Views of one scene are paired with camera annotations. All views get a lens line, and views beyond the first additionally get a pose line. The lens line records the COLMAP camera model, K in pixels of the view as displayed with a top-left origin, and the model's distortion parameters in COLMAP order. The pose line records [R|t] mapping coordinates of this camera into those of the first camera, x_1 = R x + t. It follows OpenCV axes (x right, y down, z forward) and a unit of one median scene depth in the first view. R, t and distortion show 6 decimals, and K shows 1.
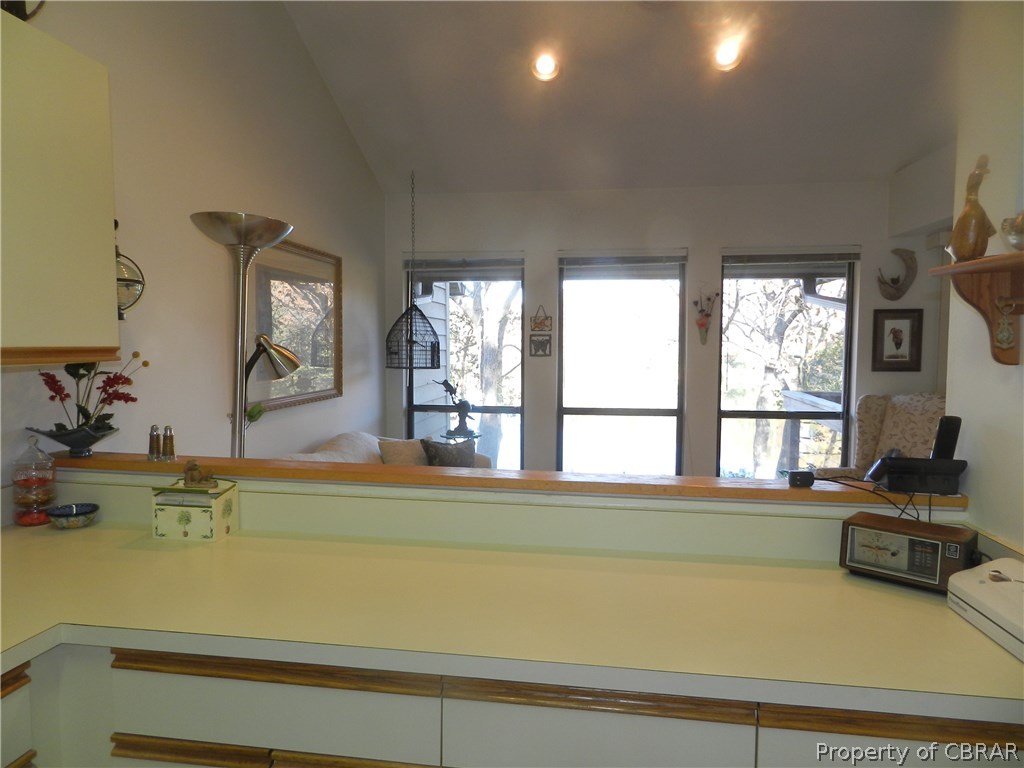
lens RADIAL K [[684.9, 0, 512.0], [0, 684.9, 384.0], [0, 0, 1]] dist [0.005563, 0.001095]
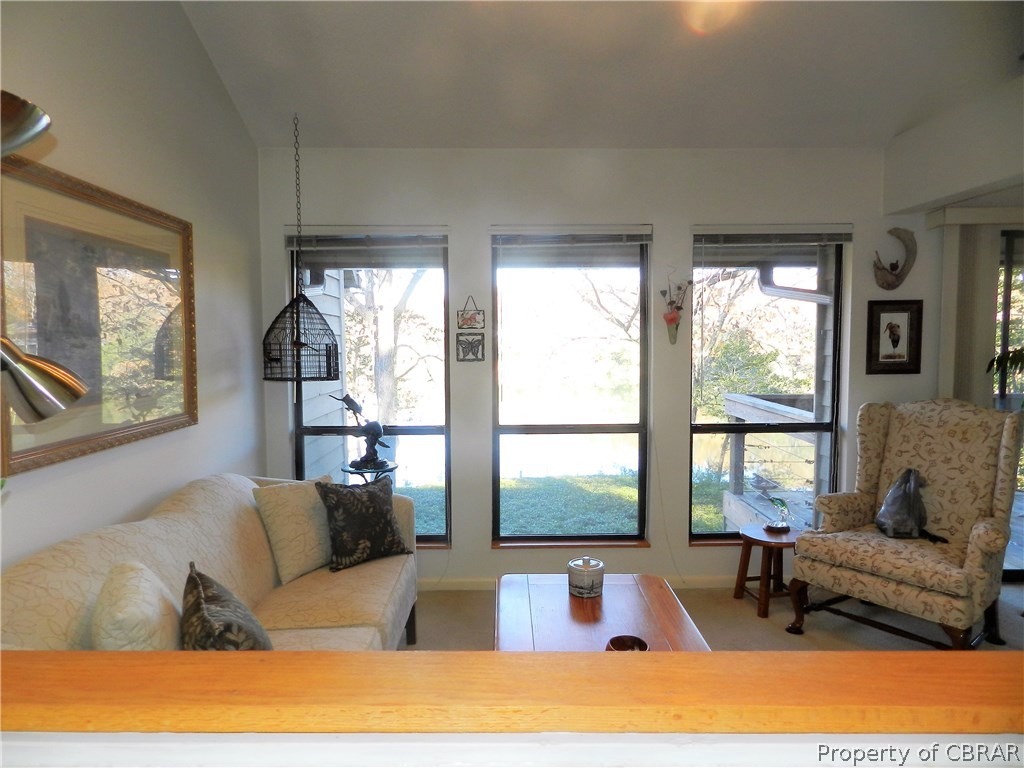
lens RADIAL K [[684.9, 0, 512.0], [0, 684.9, 384.0], [0, 0, 1]] dist [0.005563, 0.001095]
pose [[0.987374, -0.018472, 0.157324, -0.037390], [0.018246, 0.999829, 0.002883, -0.016946], [-0.157350, 0.000024, 0.987543, 0.237038]]
